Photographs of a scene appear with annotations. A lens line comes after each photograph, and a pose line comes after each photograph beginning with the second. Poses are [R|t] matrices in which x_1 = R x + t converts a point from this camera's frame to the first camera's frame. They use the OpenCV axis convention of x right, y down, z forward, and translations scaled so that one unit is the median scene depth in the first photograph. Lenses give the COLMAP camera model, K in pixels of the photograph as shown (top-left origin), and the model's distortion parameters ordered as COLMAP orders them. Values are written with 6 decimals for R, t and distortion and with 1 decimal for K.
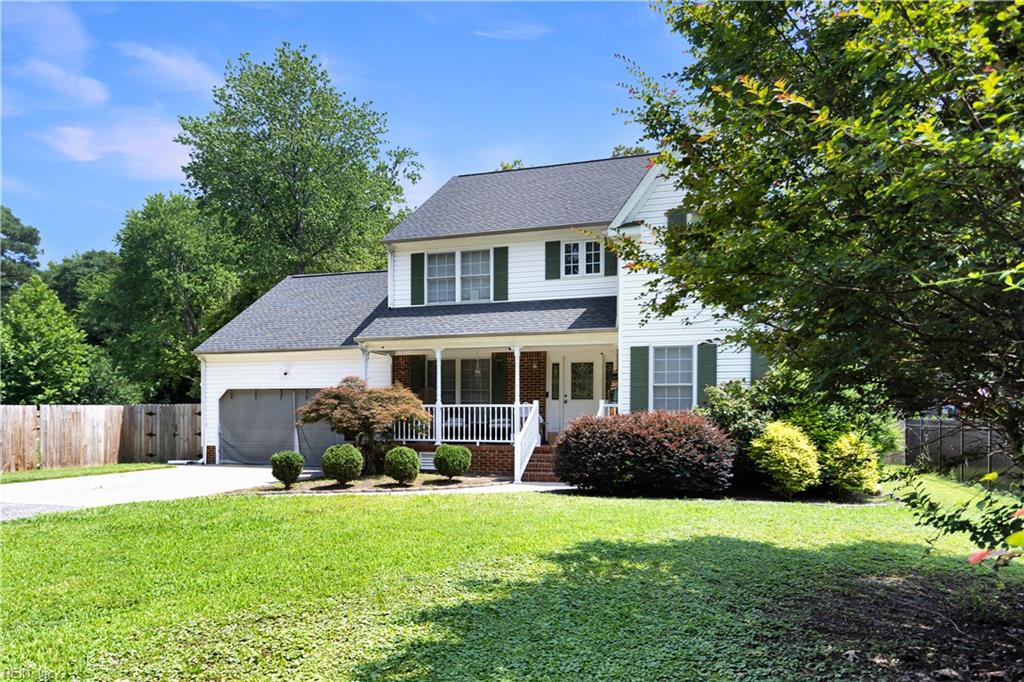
lens RADIAL K [[666.8, 0, 513.2], [0, 666.8, 412.9], [0, 0, 1]] dist [0.000540, 0.000037]
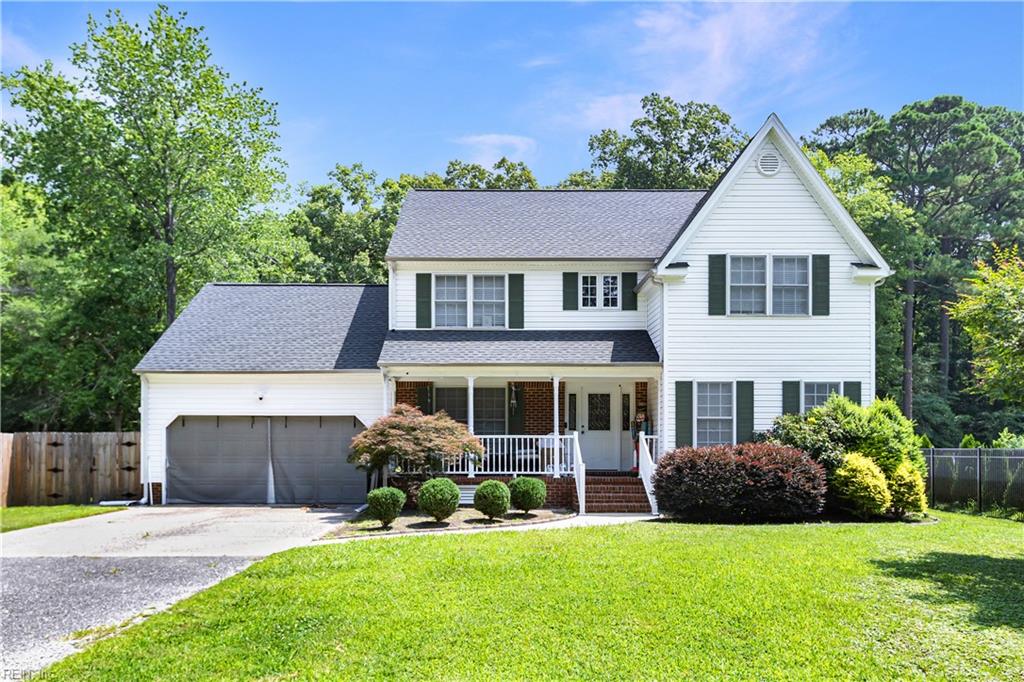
lens RADIAL K [[718.4, 0, 508.4], [0, 718.4, 426.5], [0, 0, 1]] dist [0.002979, 0.000640]
pose [[0.952453, 0.006015, 0.304626, -0.355490], [-0.000822, 0.999852, -0.017173, -0.007024], [-0.304684, 0.016106, 0.952317, 0.004160]]
